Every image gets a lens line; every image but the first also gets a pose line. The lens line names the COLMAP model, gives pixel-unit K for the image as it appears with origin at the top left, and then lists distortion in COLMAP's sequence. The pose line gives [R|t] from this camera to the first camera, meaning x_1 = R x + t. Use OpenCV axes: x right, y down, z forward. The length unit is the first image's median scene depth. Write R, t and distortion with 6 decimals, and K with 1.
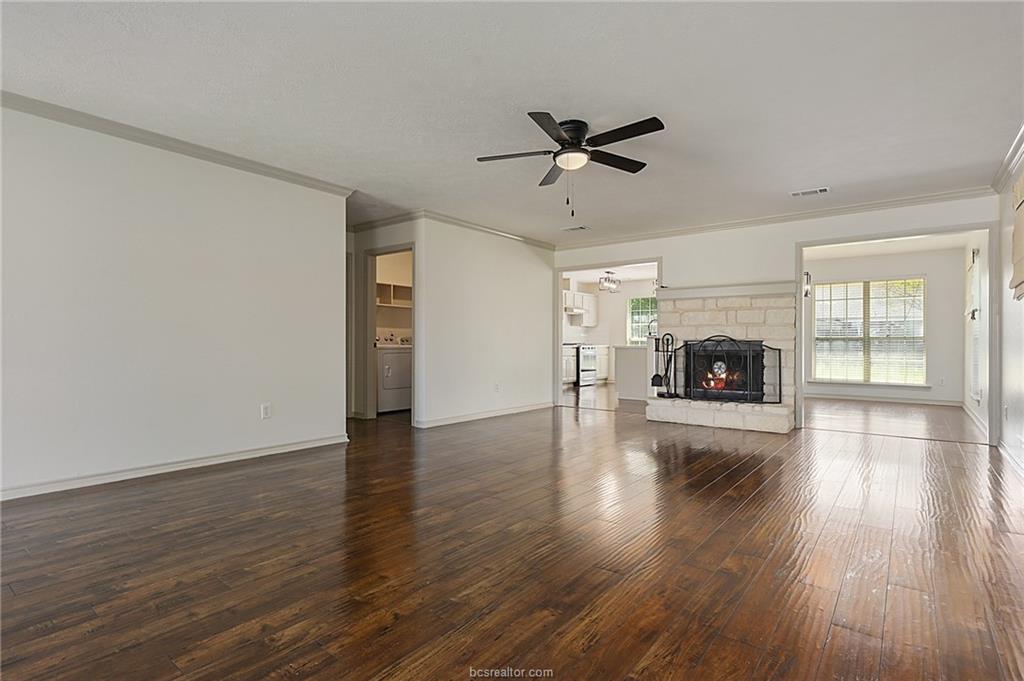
lens RADIAL K [[507.8, 0, 512.0], [0, 507.8, 340.5], [0, 0, 1]] dist [-0.002432, -0.000391]
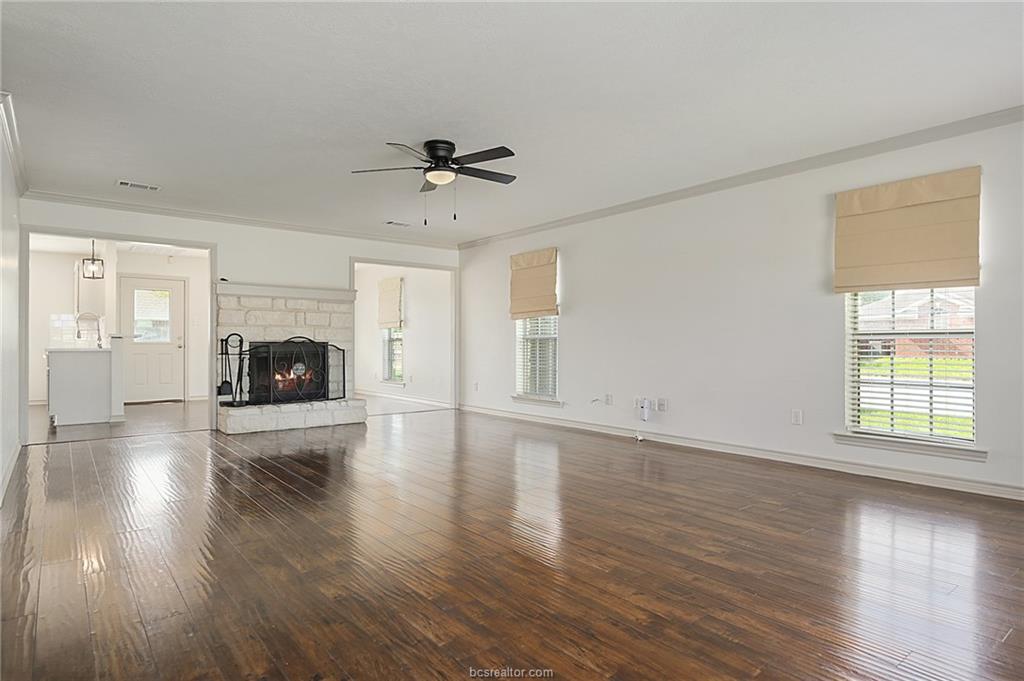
lens RADIAL K [[576.0, 0, 512.0], [0, 576.0, 340.5], [0, 0, 1]] dist [0.000183, -0.000014]
pose [[0.233817, 0.002742, 0.972277, -0.612549], [-0.003018, 0.999993, -0.002094, -0.001586], [-0.972276, -0.002445, 0.233823, 0.334057]]
